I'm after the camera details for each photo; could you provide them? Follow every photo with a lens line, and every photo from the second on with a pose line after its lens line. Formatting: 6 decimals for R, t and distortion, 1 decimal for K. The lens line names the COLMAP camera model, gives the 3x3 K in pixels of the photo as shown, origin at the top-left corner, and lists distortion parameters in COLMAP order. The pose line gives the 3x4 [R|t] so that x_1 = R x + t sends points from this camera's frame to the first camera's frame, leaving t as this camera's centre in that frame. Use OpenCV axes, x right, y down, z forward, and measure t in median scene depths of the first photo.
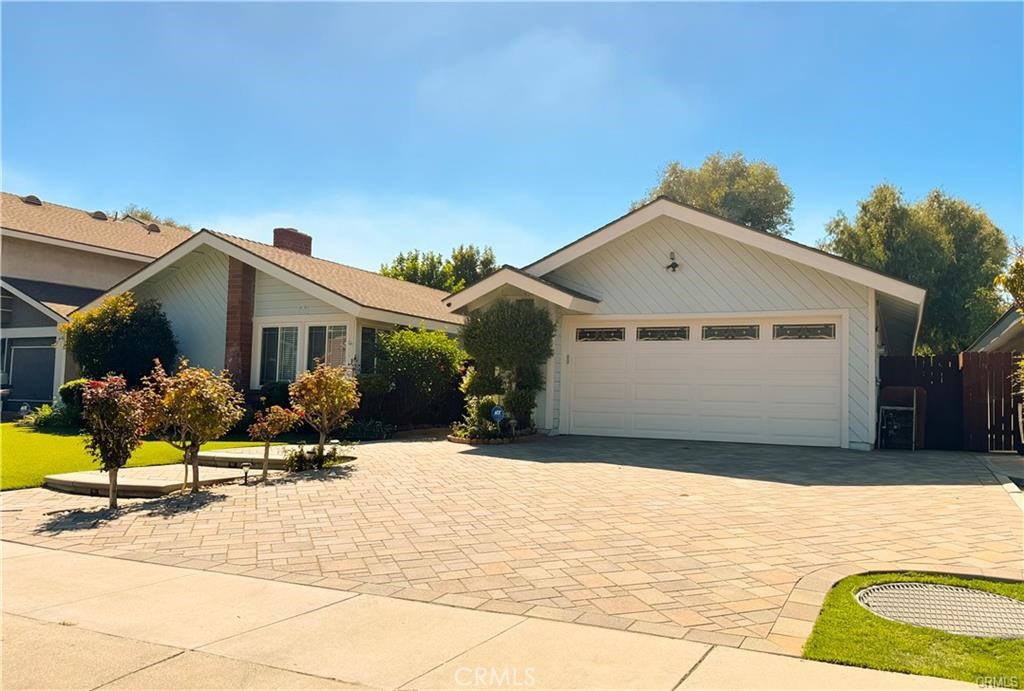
lens RADIAL K [[726.5, 0, 512.0], [0, 726.5, 345.5], [0, 0, 1]] dist [0.006617, 0.000876]
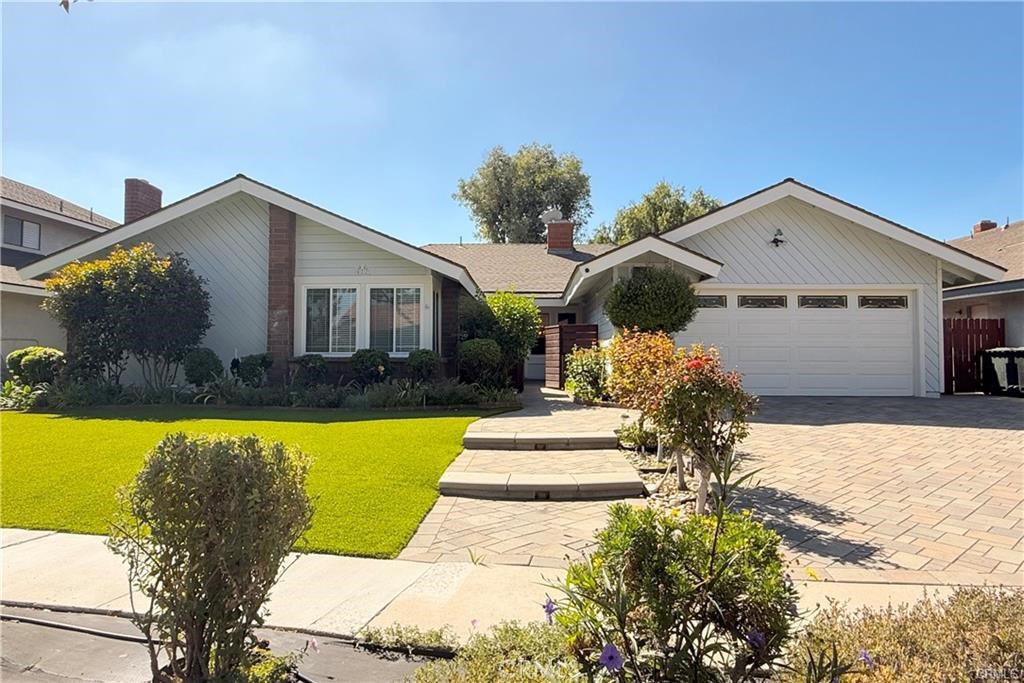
lens RADIAL K [[625.6, 0, 512.0], [0, 625.6, 341.5], [0, 0, 1]] dist [-0.003511, -0.000757]
pose [[0.937129, -0.011605, 0.348791, -0.487106], [-0.008666, 0.998365, 0.056501, -0.006041], [-0.348876, -0.055971, 0.935496, 0.218791]]
